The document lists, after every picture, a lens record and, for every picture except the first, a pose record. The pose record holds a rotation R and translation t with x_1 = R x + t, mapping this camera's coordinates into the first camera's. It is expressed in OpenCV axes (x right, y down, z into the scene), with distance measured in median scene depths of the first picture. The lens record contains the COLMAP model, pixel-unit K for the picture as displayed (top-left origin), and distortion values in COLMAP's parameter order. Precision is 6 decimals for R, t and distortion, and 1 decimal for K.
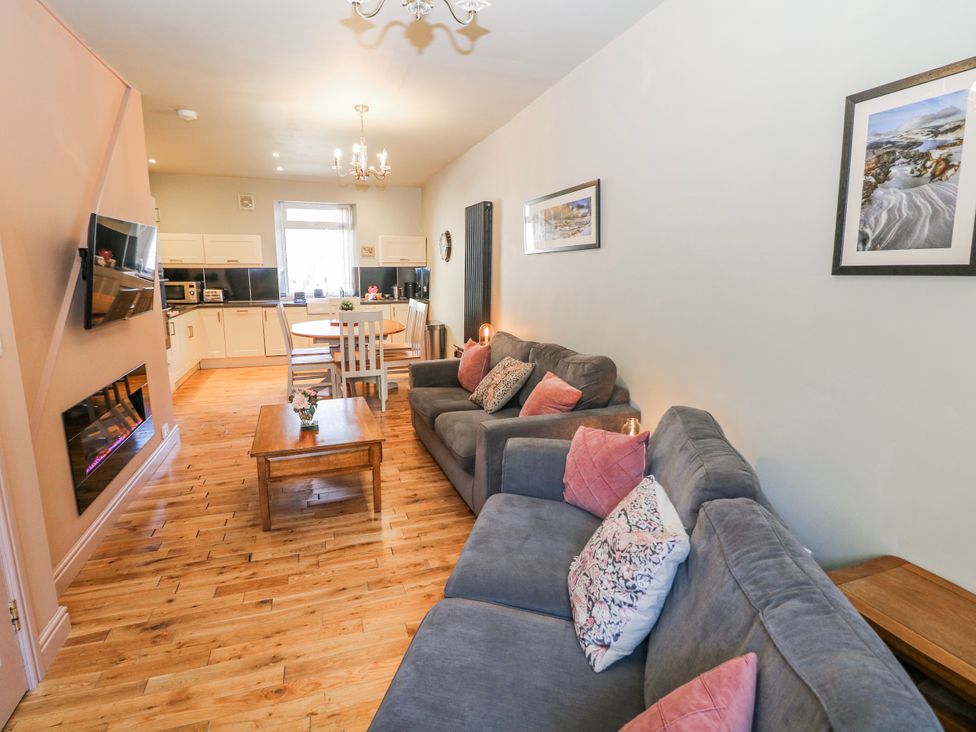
lens RADIAL K [[510.8, 0, 491.5], [0, 510.8, 358.0], [0, 0, 1]] dist [0.001044, -0.010786]
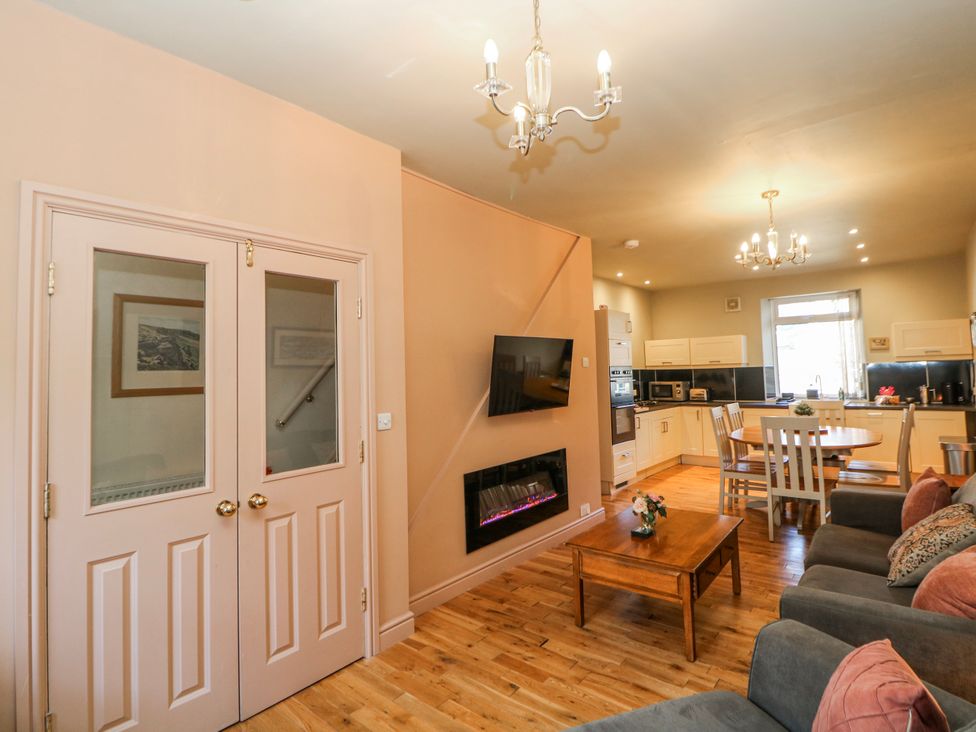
lens RADIAL K [[510.8, 0, 489.7], [0, 510.8, 343.0], [0, 0, 1]] dist [0.001044, -0.010786]
pose [[0.512732, -0.065733, -0.856029, 0.149405], [-0.123929, 0.980956, -0.149555, -0.016358], [0.849557, 0.182769, 0.494821, 0.097616]]
